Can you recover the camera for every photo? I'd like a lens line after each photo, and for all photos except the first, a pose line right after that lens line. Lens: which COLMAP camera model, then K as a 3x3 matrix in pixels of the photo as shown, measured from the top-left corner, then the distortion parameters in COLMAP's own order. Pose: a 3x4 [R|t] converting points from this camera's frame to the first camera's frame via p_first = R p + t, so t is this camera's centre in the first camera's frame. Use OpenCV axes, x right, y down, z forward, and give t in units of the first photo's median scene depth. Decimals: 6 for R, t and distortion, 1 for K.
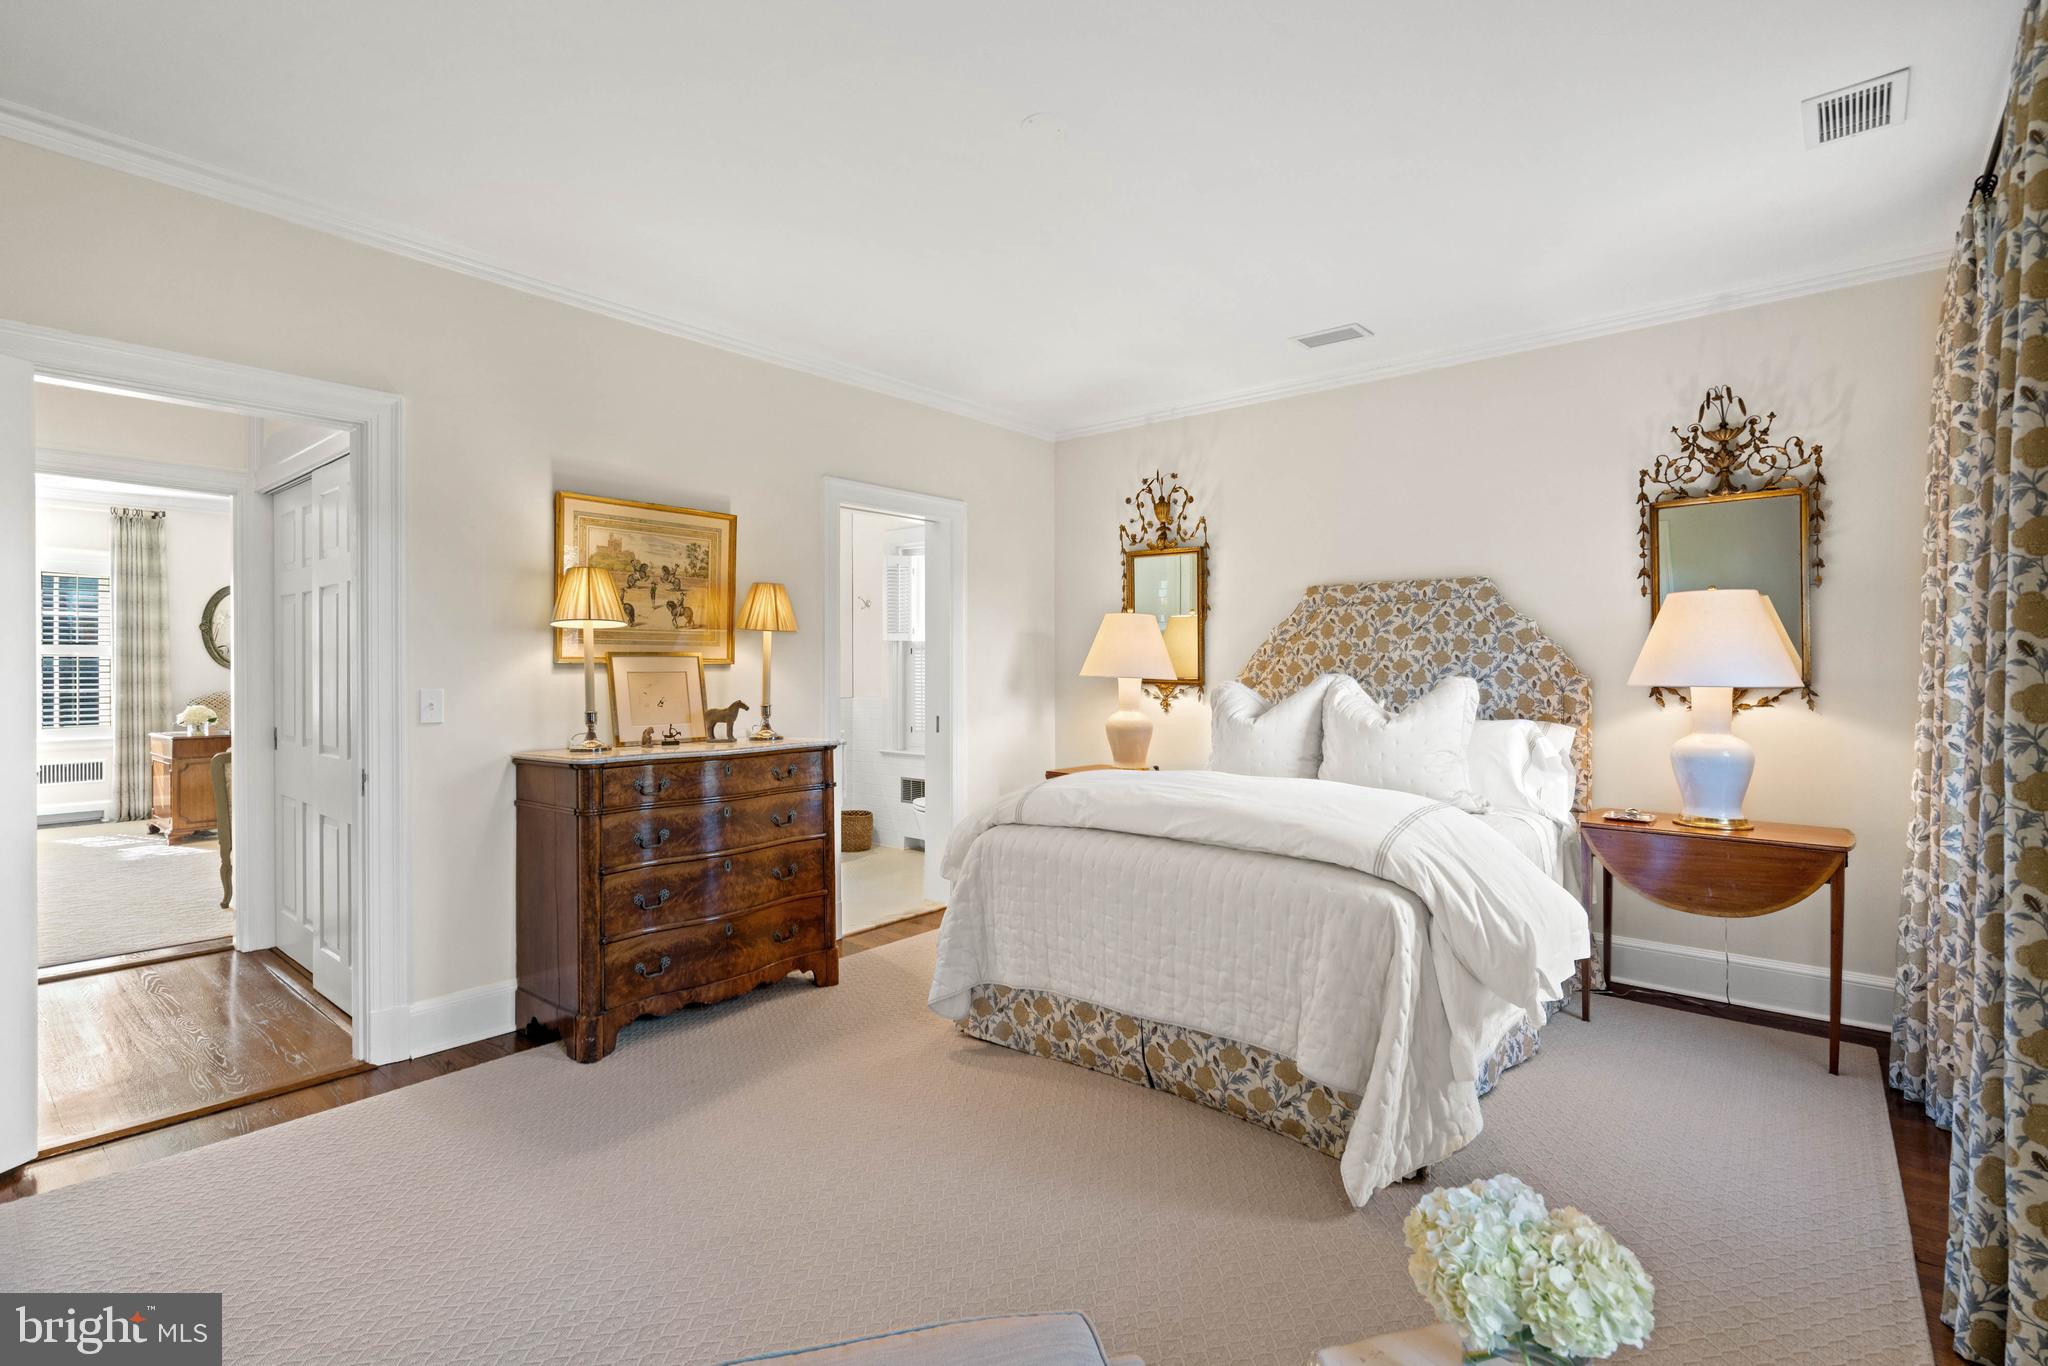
lens RADIAL K [[967.1, 0, 1024.8], [0, 967.1, 678.8], [0, 0, 1]] dist [0.001426, -0.000163]
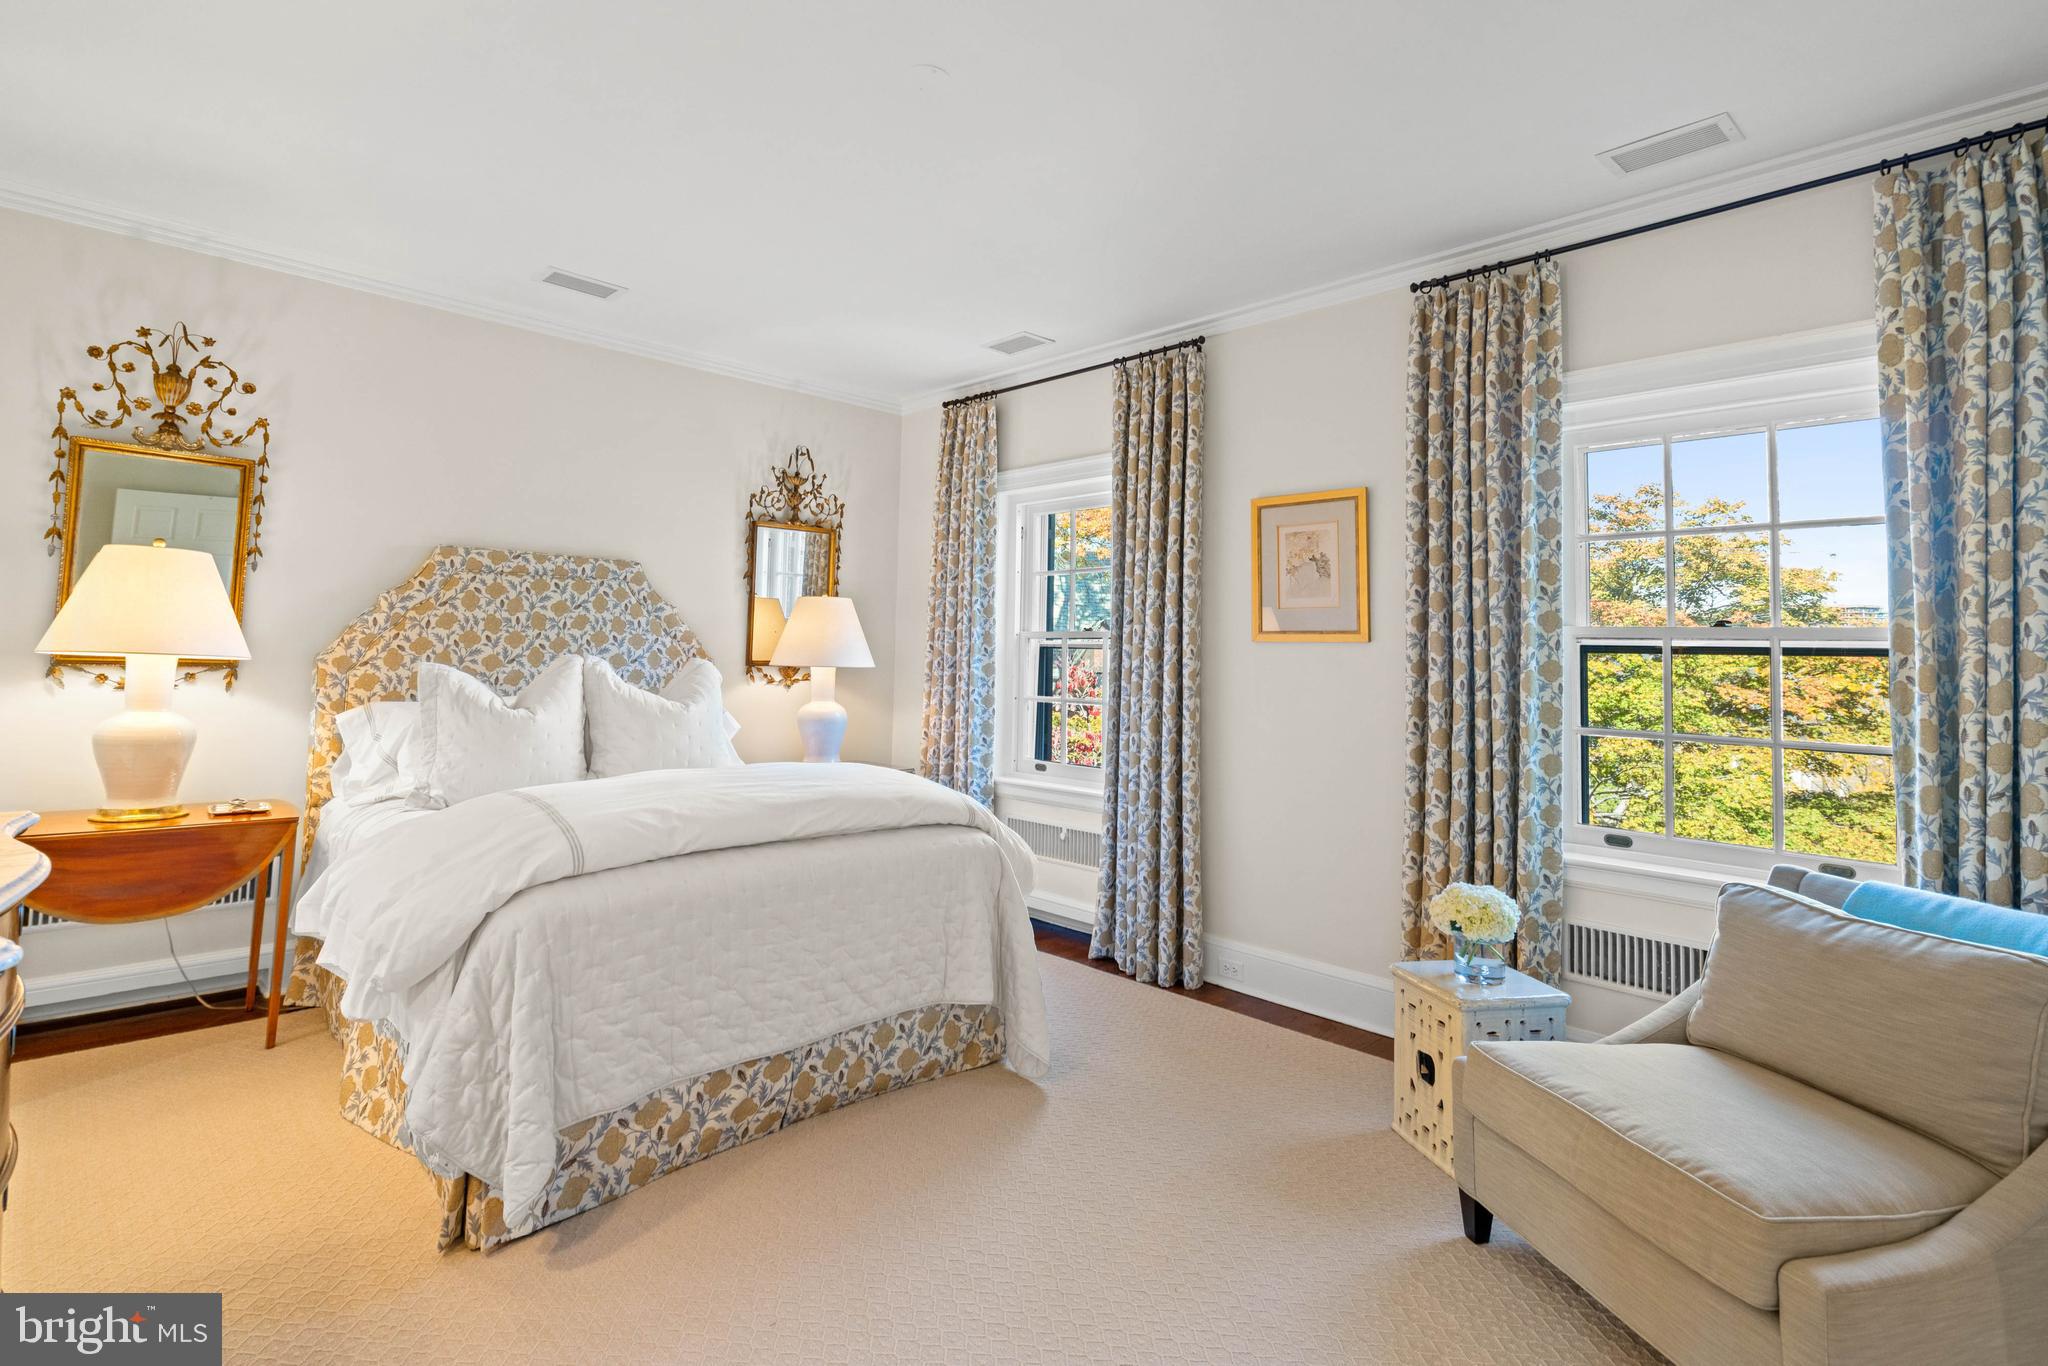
lens RADIAL K [[967.1, 0, 1042.7], [0, 967.1, 596.3], [0, 0, 1]] dist [0.001426, -0.000163]
pose [[0.087884, 0.064669, 0.994029, -0.511530], [-0.009565, 0.997899, -0.064076, -0.005384], [-0.996085, -0.003876, 0.088318, 0.463429]]
